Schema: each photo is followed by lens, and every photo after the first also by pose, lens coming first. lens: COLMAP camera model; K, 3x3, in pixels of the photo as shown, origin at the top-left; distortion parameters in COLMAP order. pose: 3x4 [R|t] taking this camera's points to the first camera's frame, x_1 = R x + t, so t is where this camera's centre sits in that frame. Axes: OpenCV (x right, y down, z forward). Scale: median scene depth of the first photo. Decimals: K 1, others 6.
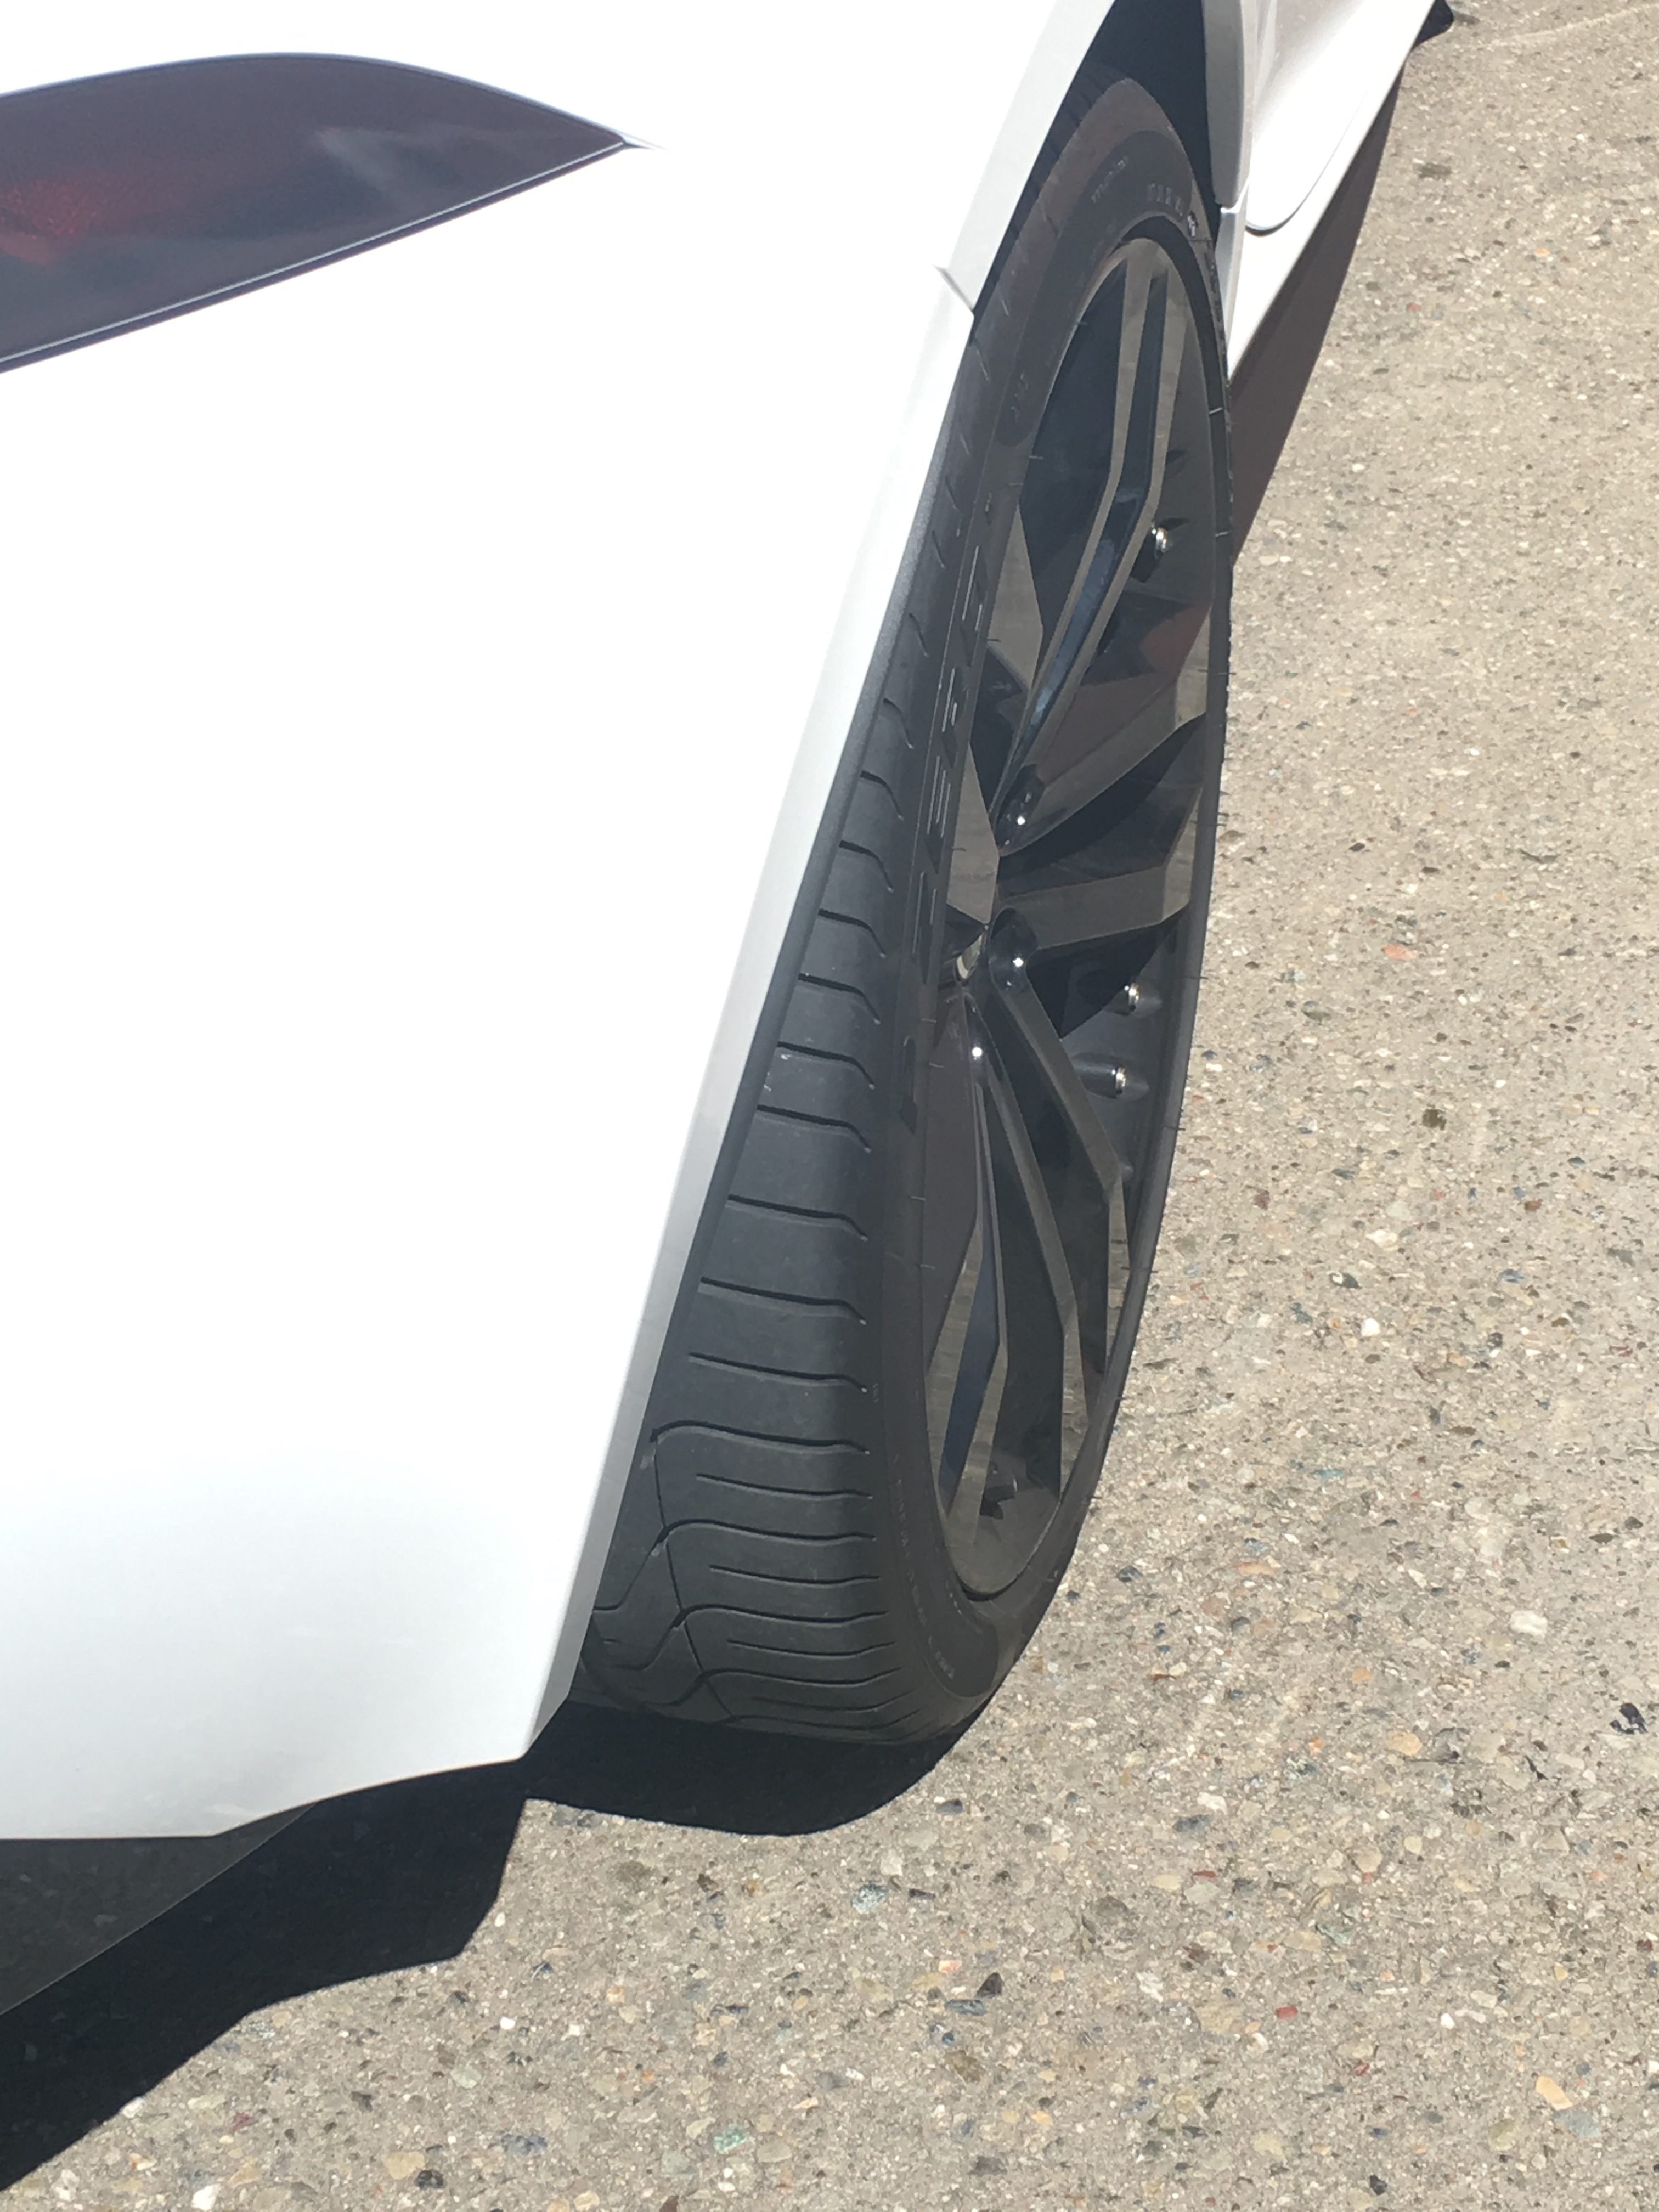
lens RADIAL K [[3864.0, 0, 828.7], [0, 3864.0, 1102.9], [0, 0, 1]] dist [0.079843, 0.000000]
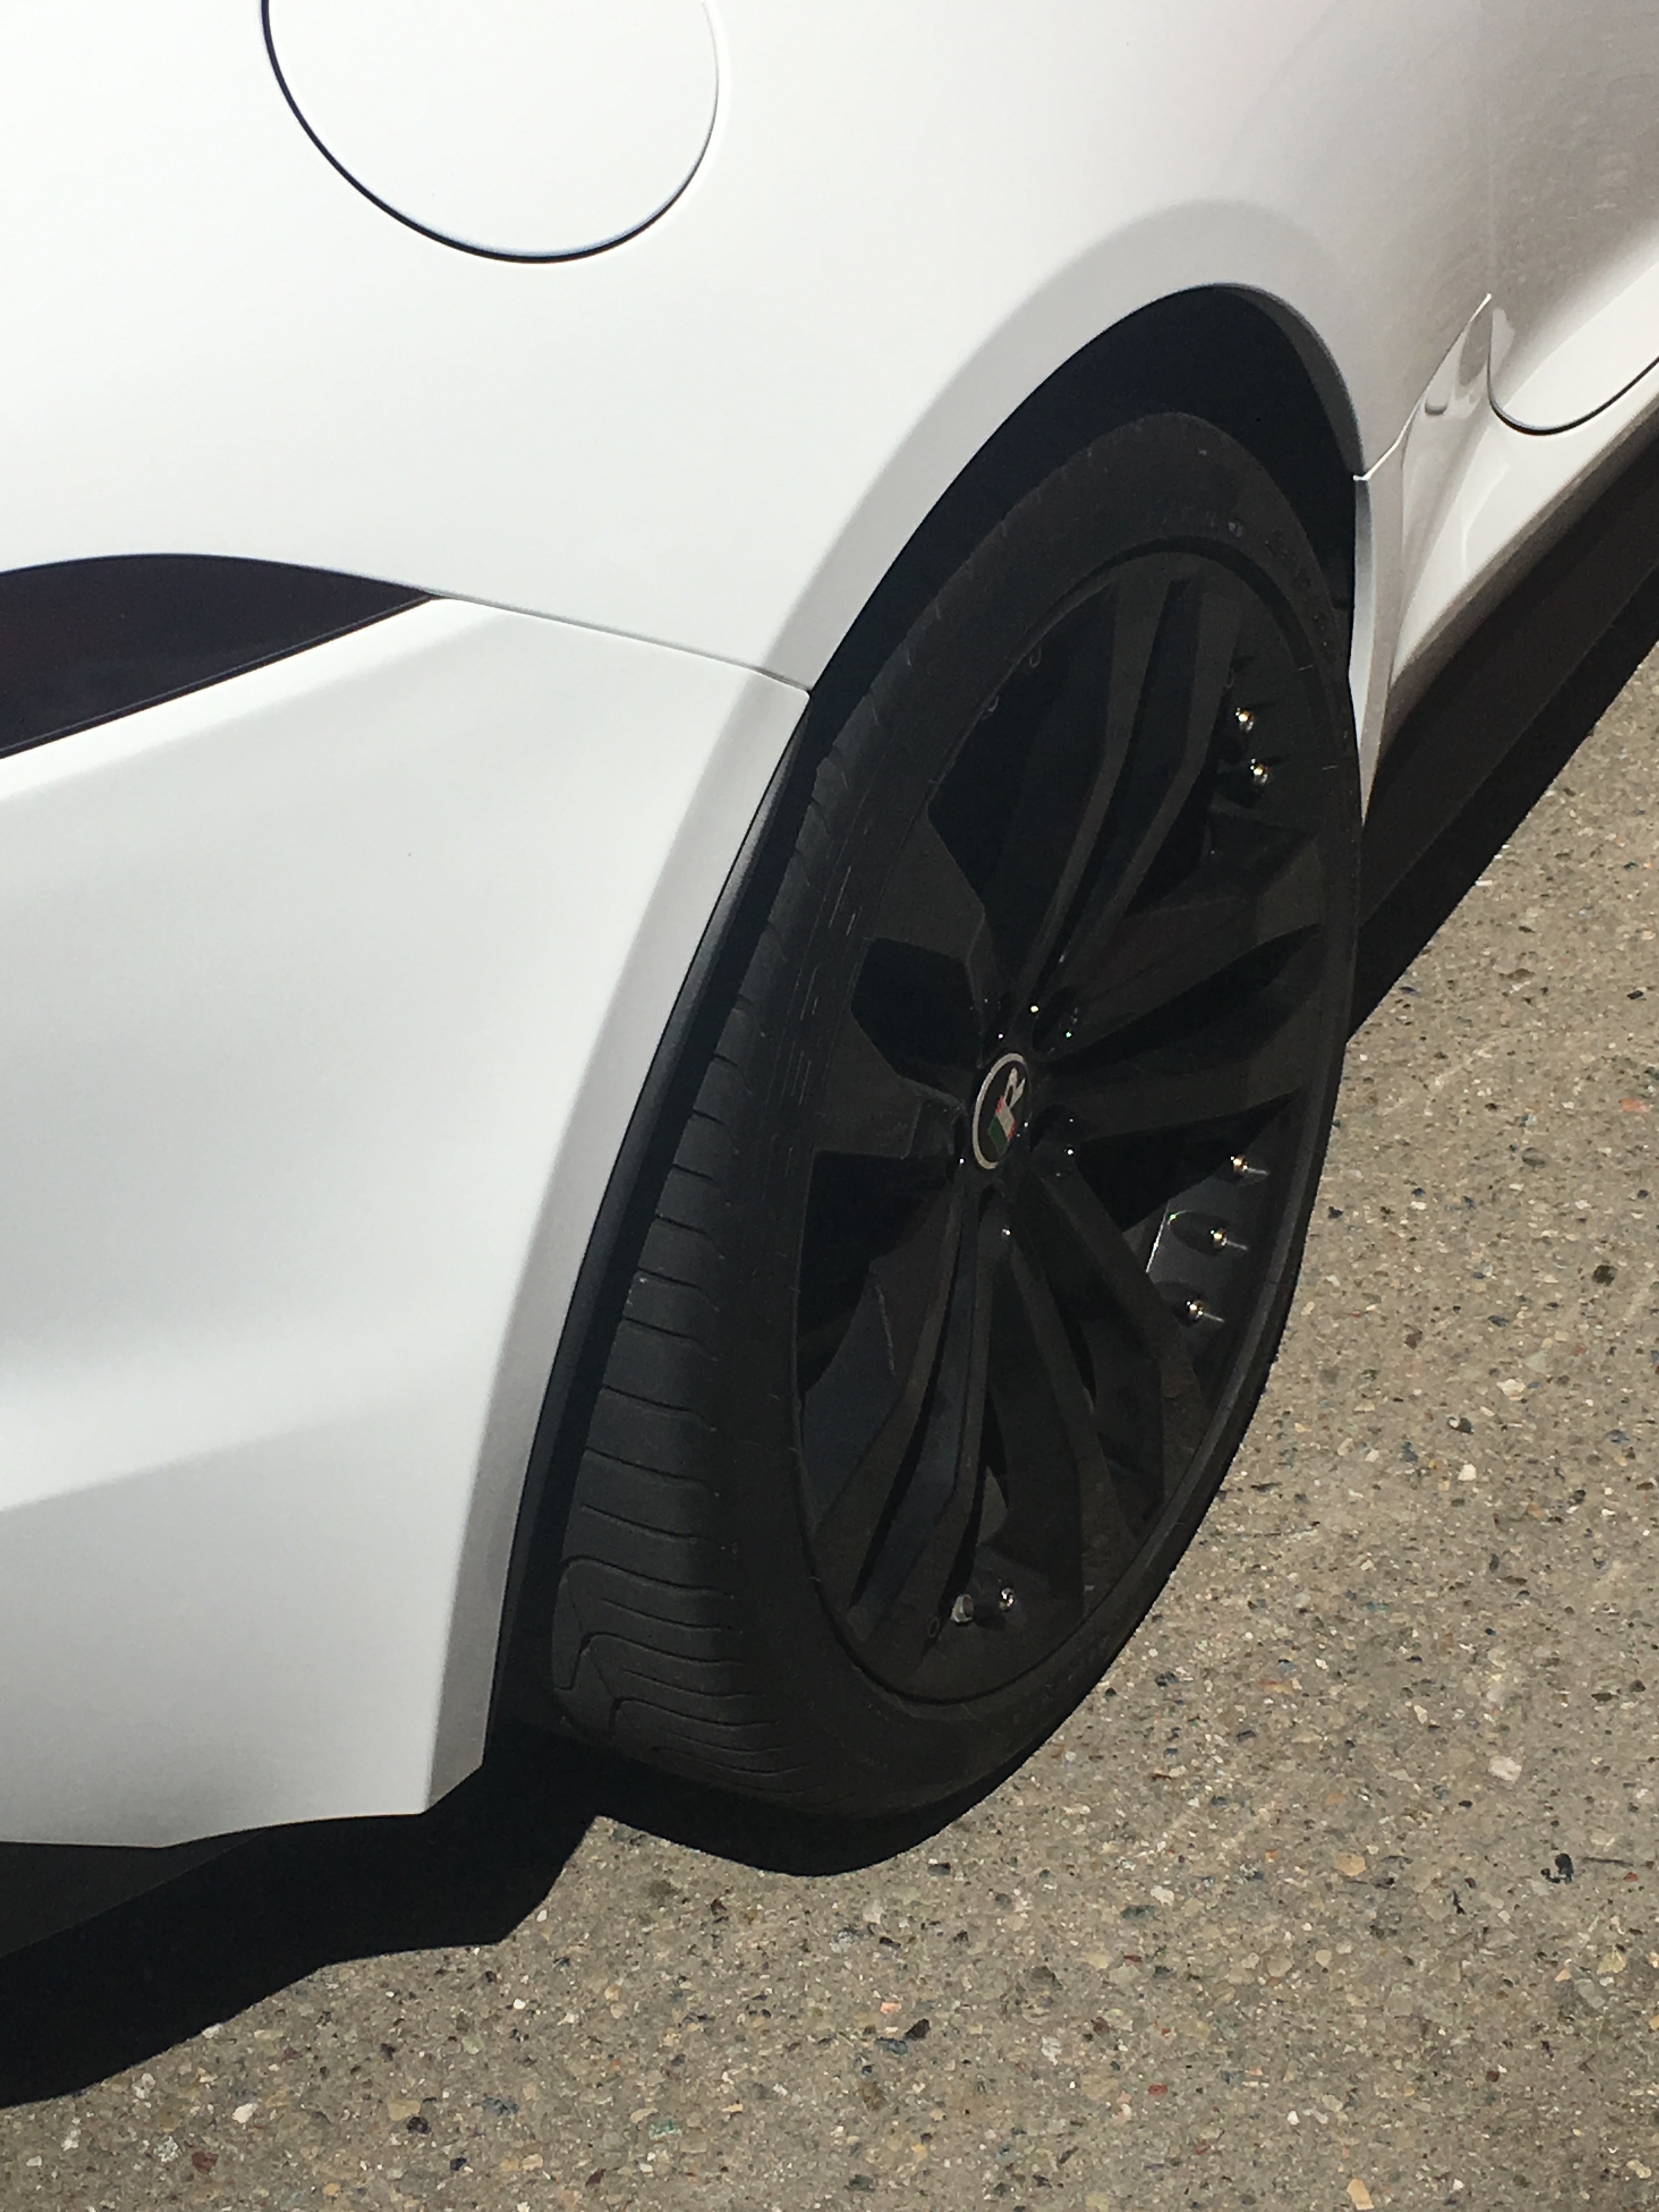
lens RADIAL K [[3864.0, 0, 829.6], [0, 3864.0, 1108.6], [0, 0, 1]] dist [0.079843, 0.000000]
pose [[0.965166, 0.084417, -0.247647, 0.267259], [-0.073866, 0.995932, 0.051610, -0.103765], [0.250996, -0.031520, 0.967475, -0.131239]]
